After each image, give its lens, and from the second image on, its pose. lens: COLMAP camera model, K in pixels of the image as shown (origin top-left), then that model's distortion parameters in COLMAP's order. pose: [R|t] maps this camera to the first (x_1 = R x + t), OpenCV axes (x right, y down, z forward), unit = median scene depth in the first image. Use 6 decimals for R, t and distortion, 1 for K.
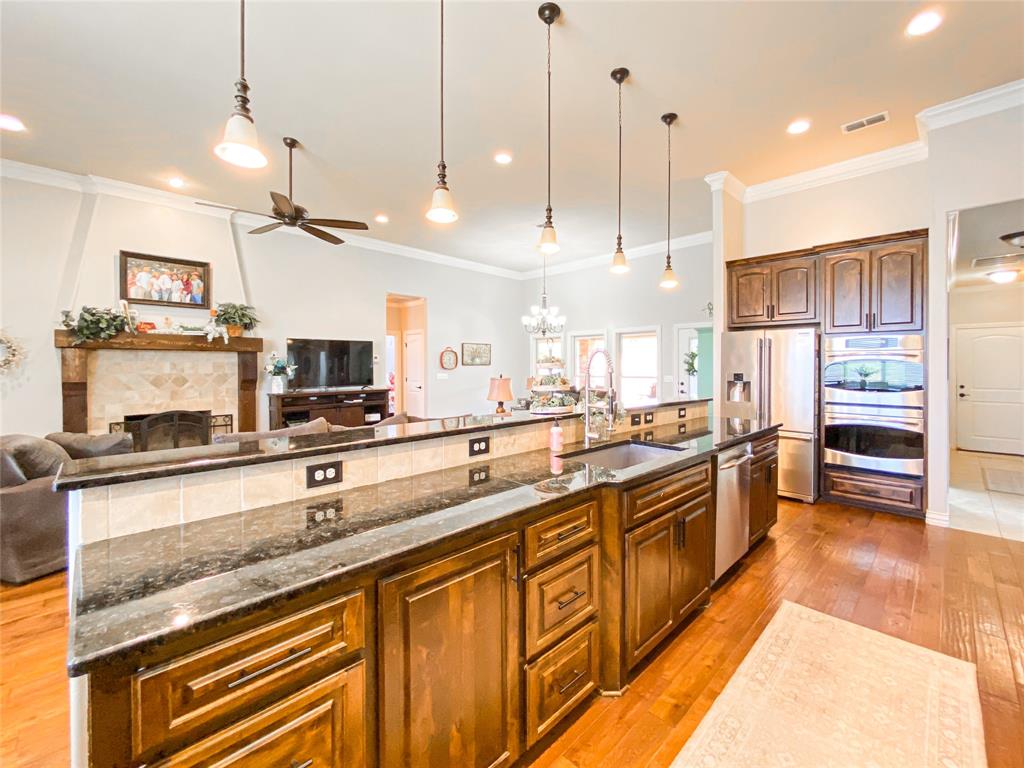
lens RADIAL K [[429.7, 0, 532.5], [0, 429.7, 369.4], [0, 0, 1]] dist [-0.000842, -0.000275]
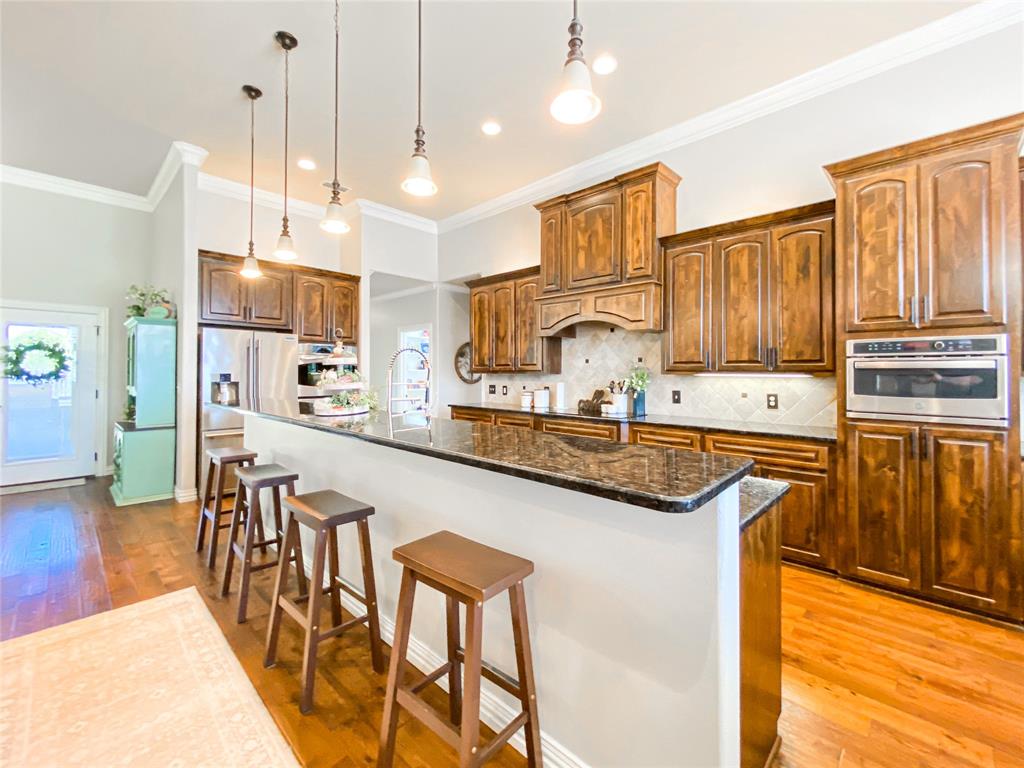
lens RADIAL K [[422.0, 0, 531.5], [0, 422.0, 373.6], [0, 0, 1]] dist [-0.000311, -0.000149]
pose [[-0.033395, -0.004800, 0.999431, -0.419522], [0.004181, 0.999979, 0.004942, 0.006915], [-0.999433, 0.004344, -0.033374, 0.312917]]
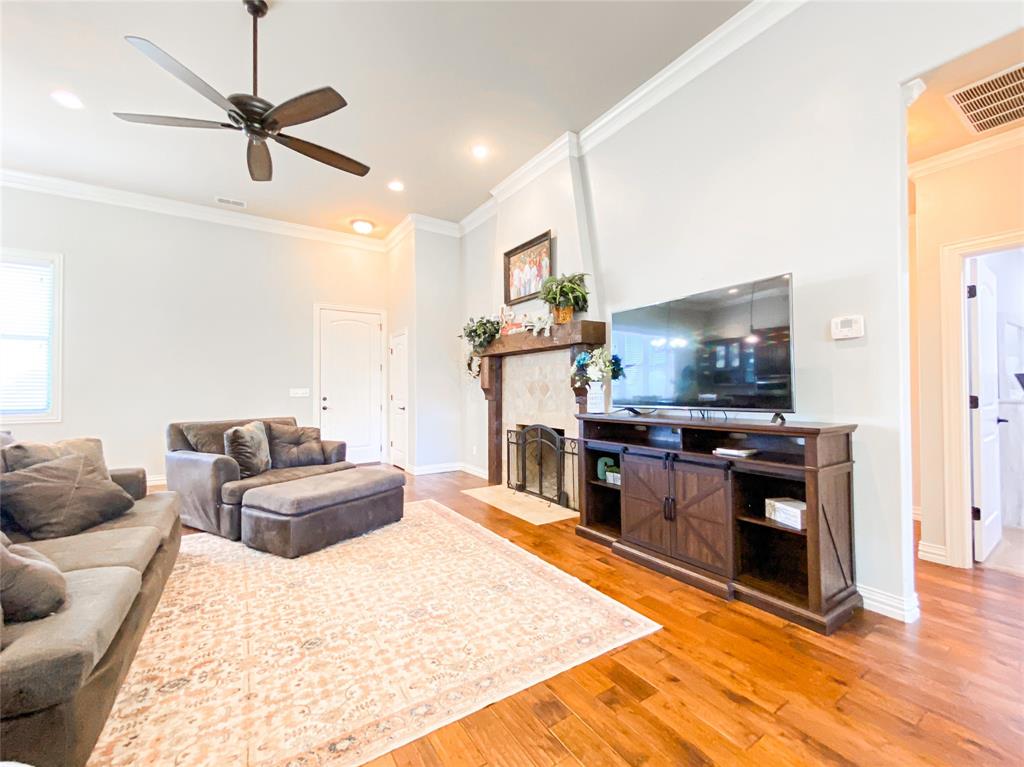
lens RADIAL K [[423.7, 0, 521.7], [0, 423.7, 380.3], [0, 0, 1]] dist [-0.001219, -0.000156]
pose [[-0.209443, -0.017708, -0.977660, -0.035605], [-0.000963, 0.999839, -0.017904, 0.026659], [0.977820, -0.002809, -0.209427, 1.207111]]
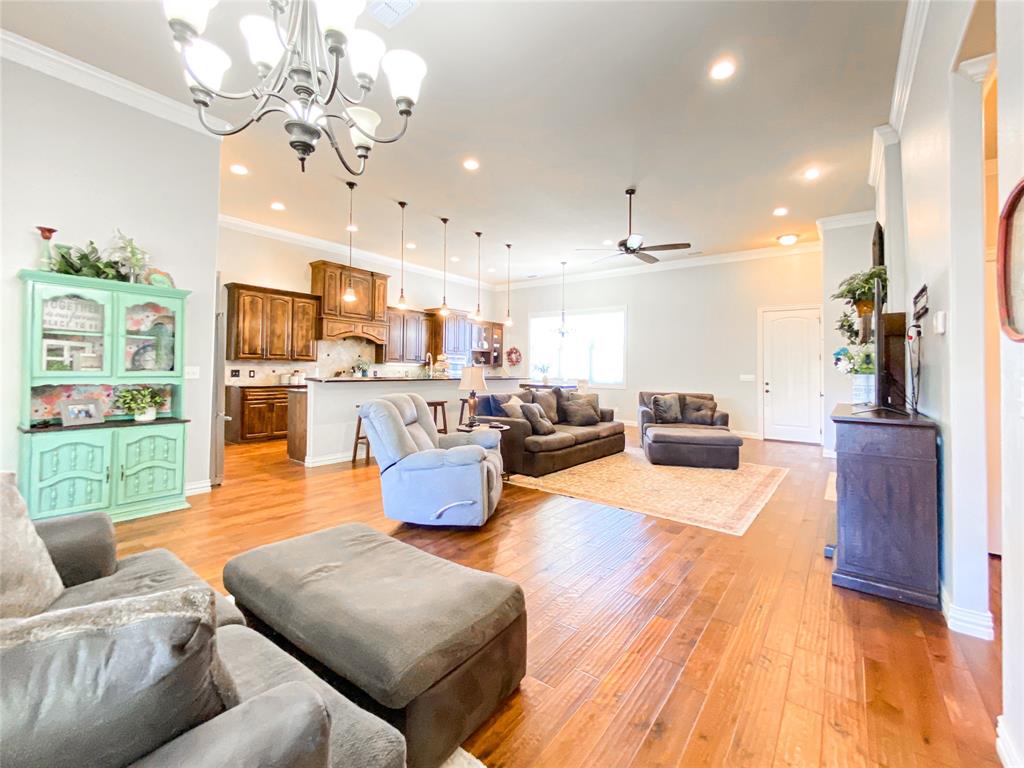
lens RADIAL K [[429.7, 0, 532.5], [0, 429.7, 369.4], [0, 0, 1]] dist [-0.000842, -0.000275]
pose [[-0.990503, -0.018087, -0.136294, -0.070436], [-0.019161, 0.999795, 0.006567, 0.013327], [0.136147, 0.009116, -0.990647, 1.807302]]
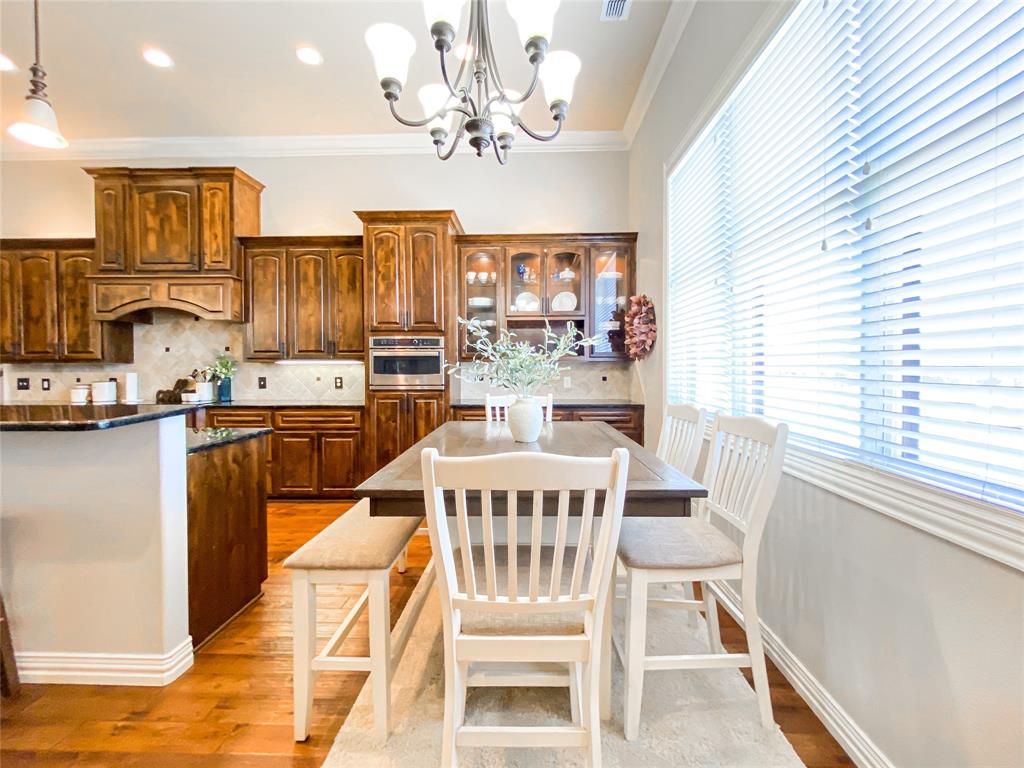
lens RADIAL K [[425.1, 0, 515.8], [0, 425.1, 374.4], [0, 0, 1]] dist [0.001237, -0.000105]
pose [[-0.684781, -0.009849, 0.728683, -0.631336], [0.007616, 0.999757, 0.020670, 0.022789], [-0.728709, 0.019705, -0.684540, 0.242785]]
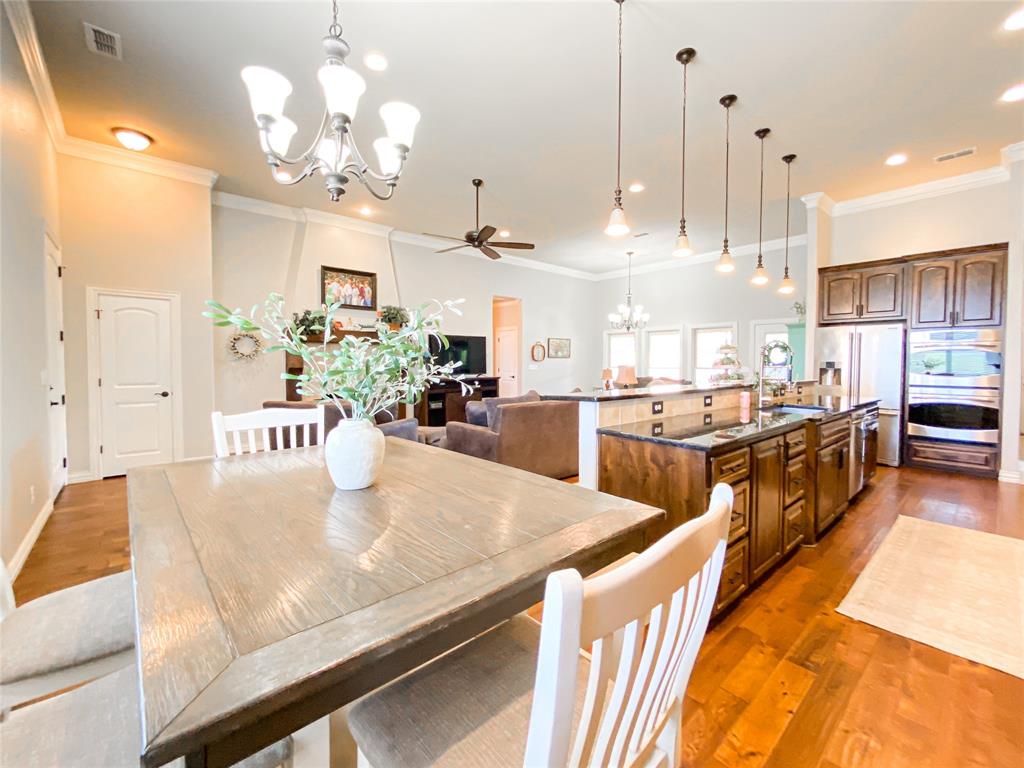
lens RADIAL K [[429.6, 0, 517.8], [0, 429.6, 376.8], [0, 0, 1]] dist [-0.000502, -0.000138]
pose [[0.997168, 0.004519, -0.075074, -0.270098], [-0.002572, 0.999658, 0.026012, 0.019838], [0.075166, -0.025745, 0.996839, -0.238630]]
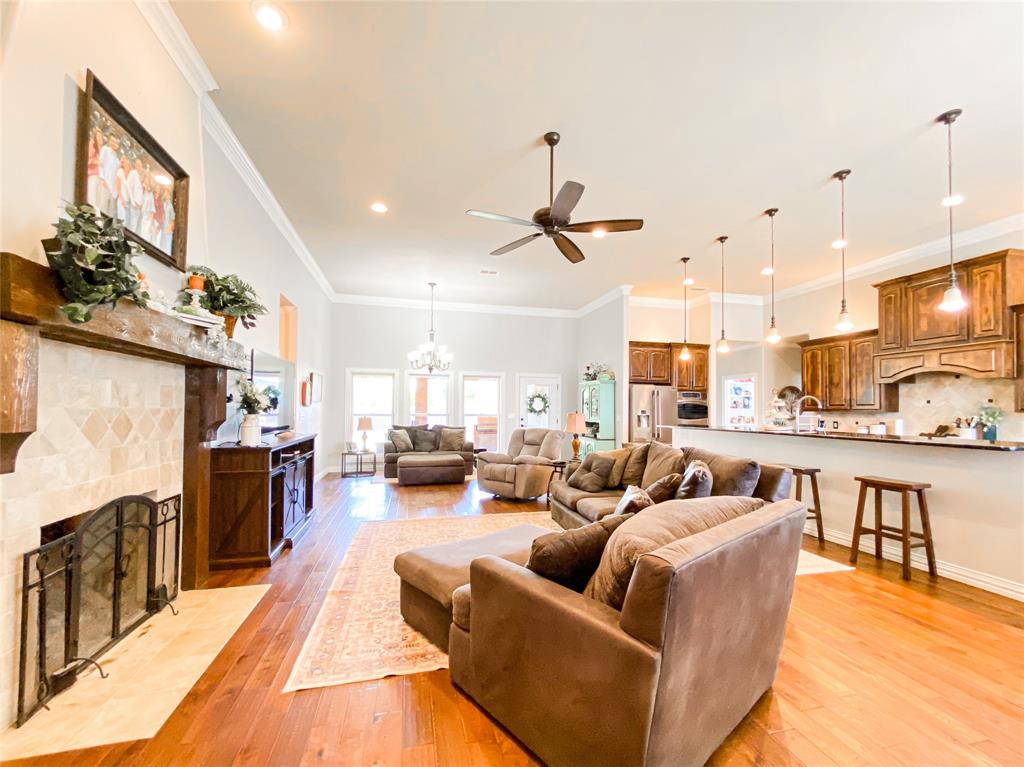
lens RADIAL K [[422.9, 0, 511.5], [0, 422.9, 401.9], [0, 0, 1]] dist [-0.000839, -0.000730]
pose [[0.535695, 0.019813, 0.844179, -1.036213], [-0.002479, 0.999757, -0.021891, 0.012079], [-0.844408, 0.009634, 0.535614, 0.491083]]
